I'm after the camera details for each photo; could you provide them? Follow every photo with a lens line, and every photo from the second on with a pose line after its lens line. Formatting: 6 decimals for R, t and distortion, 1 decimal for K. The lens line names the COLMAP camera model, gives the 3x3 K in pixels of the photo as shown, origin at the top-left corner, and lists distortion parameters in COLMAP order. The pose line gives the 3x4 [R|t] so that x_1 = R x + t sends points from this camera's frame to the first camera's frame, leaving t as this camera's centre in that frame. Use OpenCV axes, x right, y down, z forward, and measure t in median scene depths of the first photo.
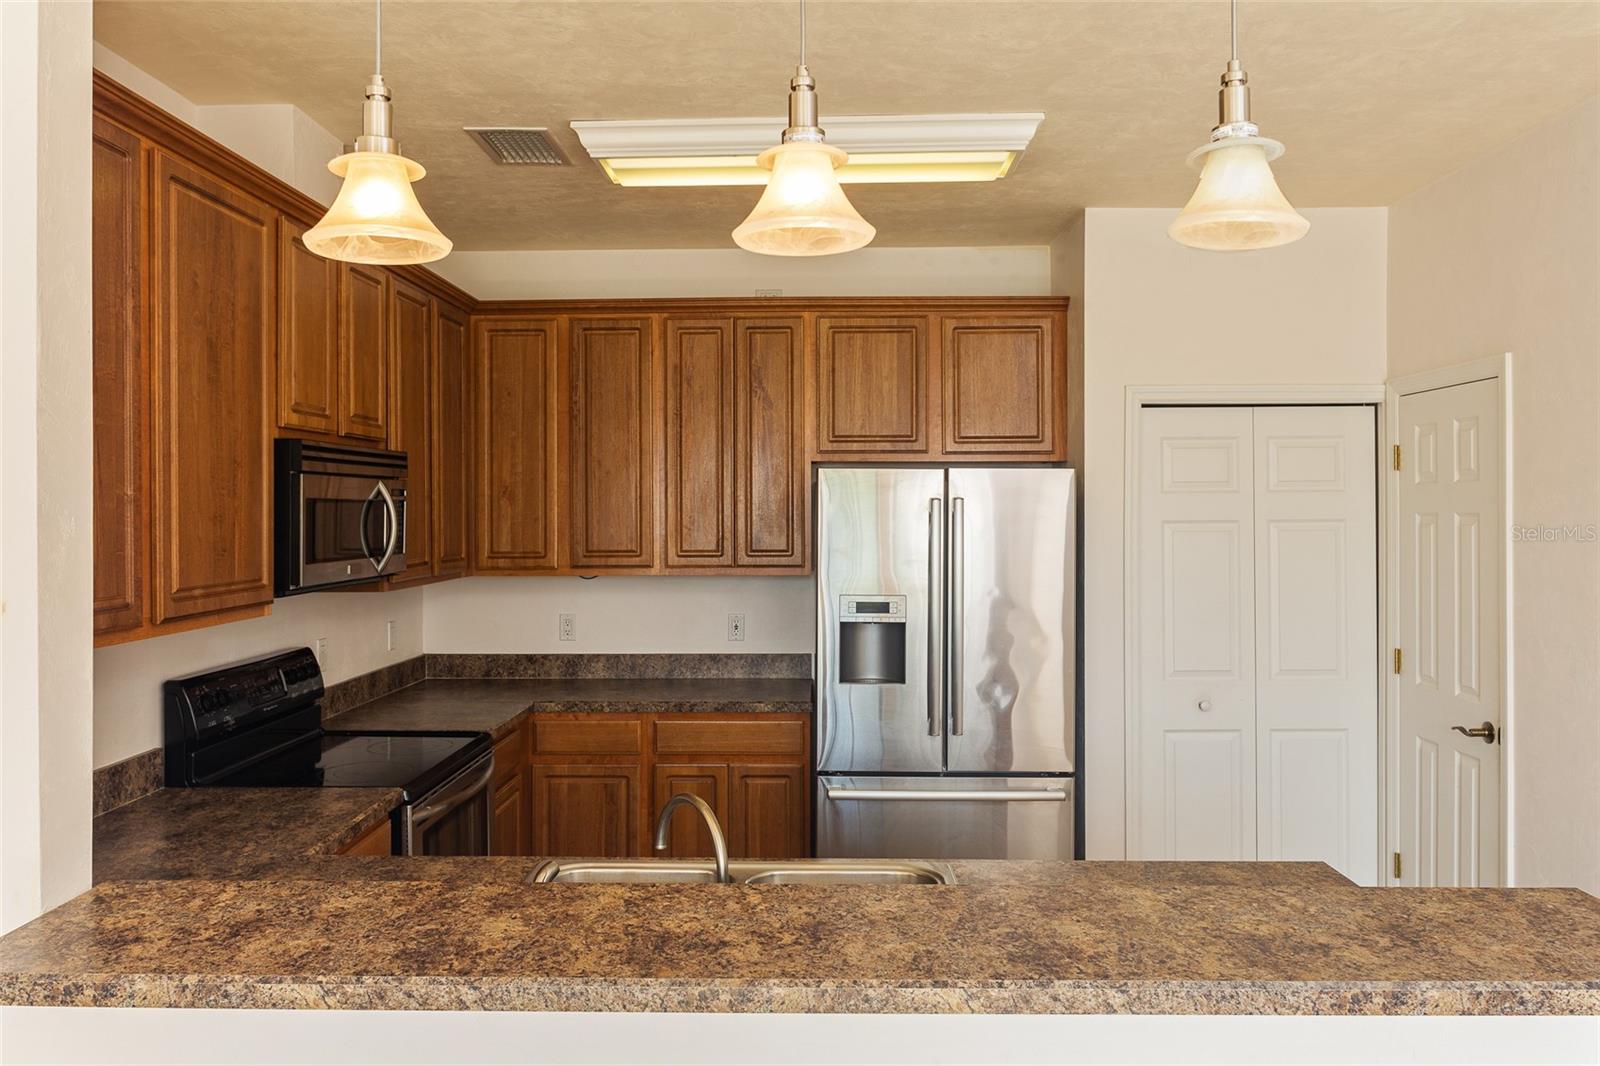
lens RADIAL K [[1136.4, 0, 800.0], [0, 1136.4, 533.0], [0, 0, 1]] dist [-0.023139, -0.002285]
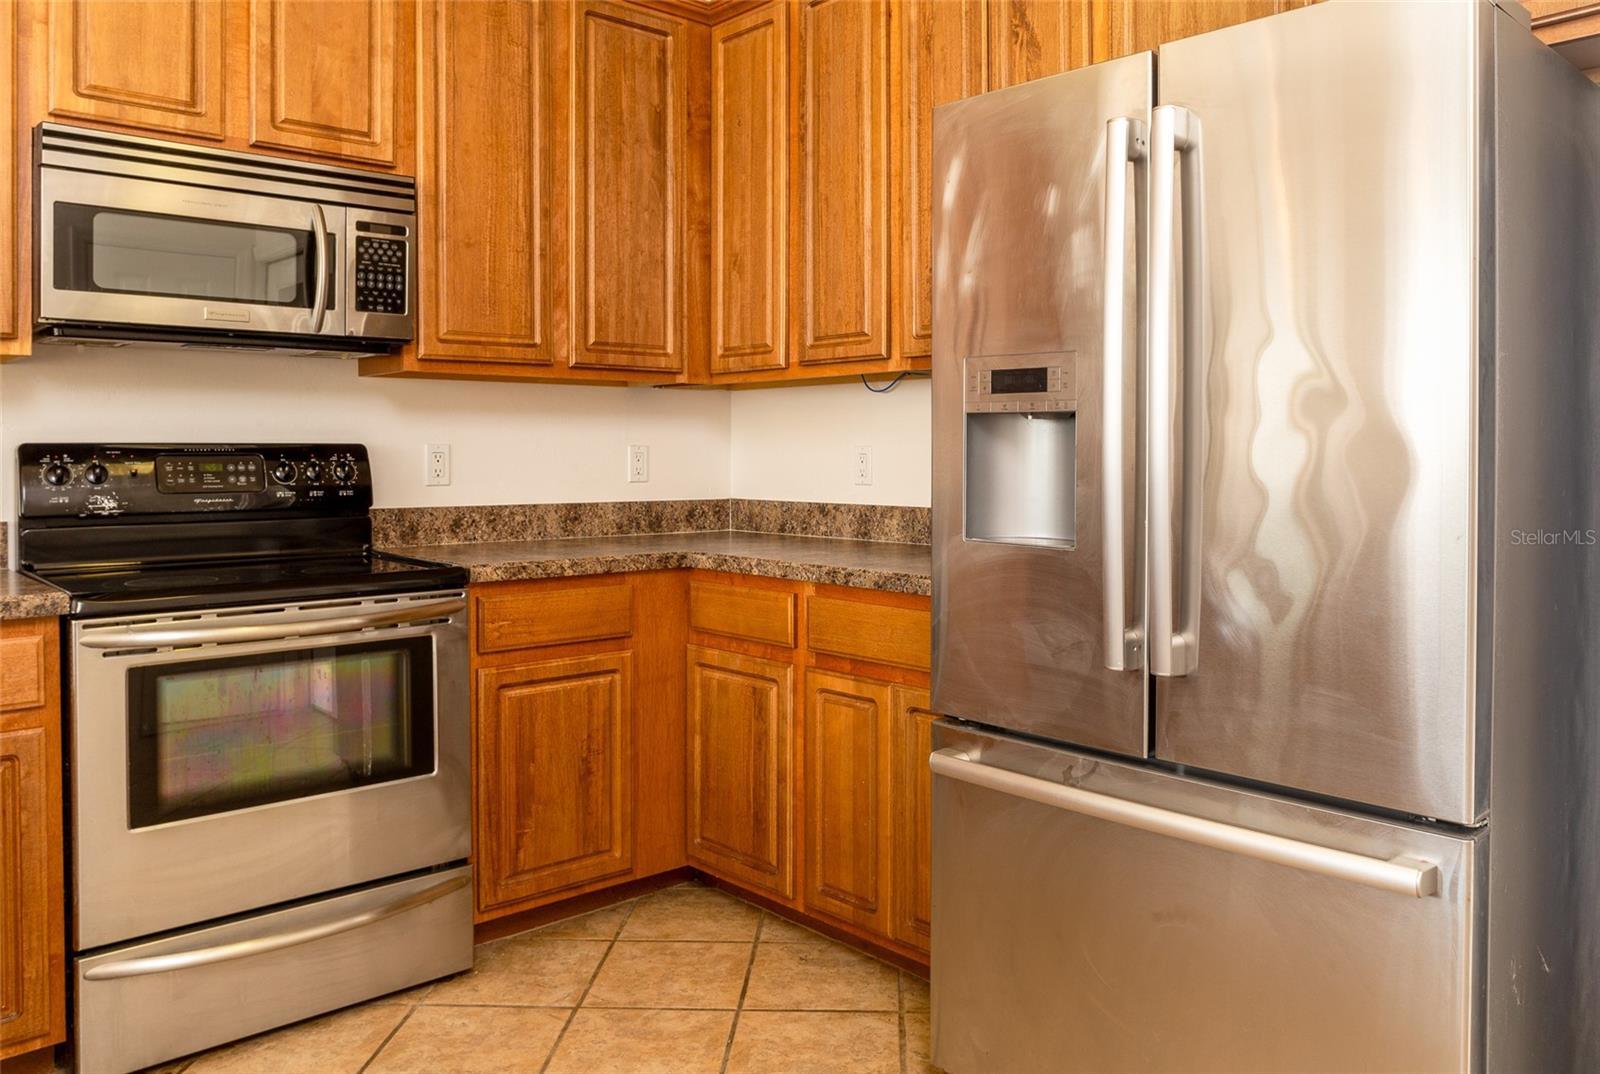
lens RADIAL K [[1199.1, 0, 866.5], [0, 1199.1, 459.7], [0, 0, 1]] dist [-0.010421, -0.003184]
pose [[0.701766, 0.005408, -0.712387, 0.330815], [-0.013305, 0.999896, -0.005515, 0.089908], [0.712283, 0.013348, 0.701765, 0.535802]]
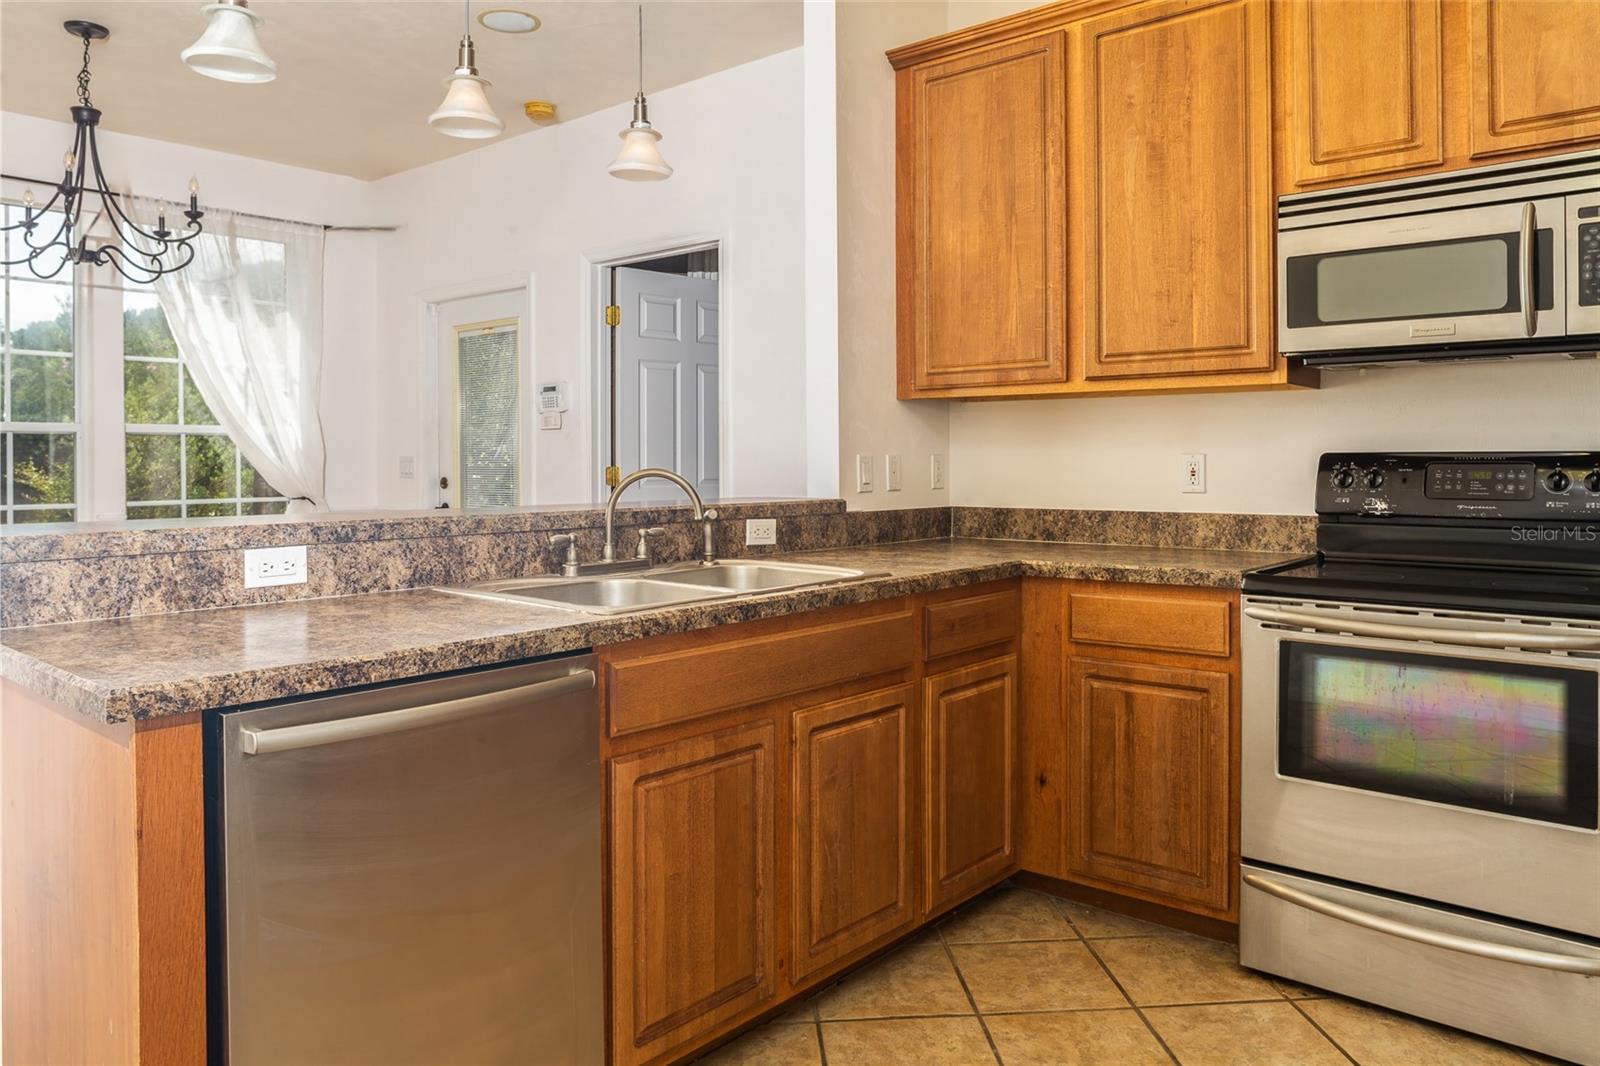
lens RADIAL K [[1085.3, 0, 803.7], [0, 1085.3, 470.6], [0, 0, 1]] dist [-0.005592, -0.000333]
pose [[-0.618556, 0.008876, -0.785691, 0.334259], [-0.014609, 0.999633, 0.022794, 0.084688], [0.785605, 0.025577, -0.618199, 0.796931]]
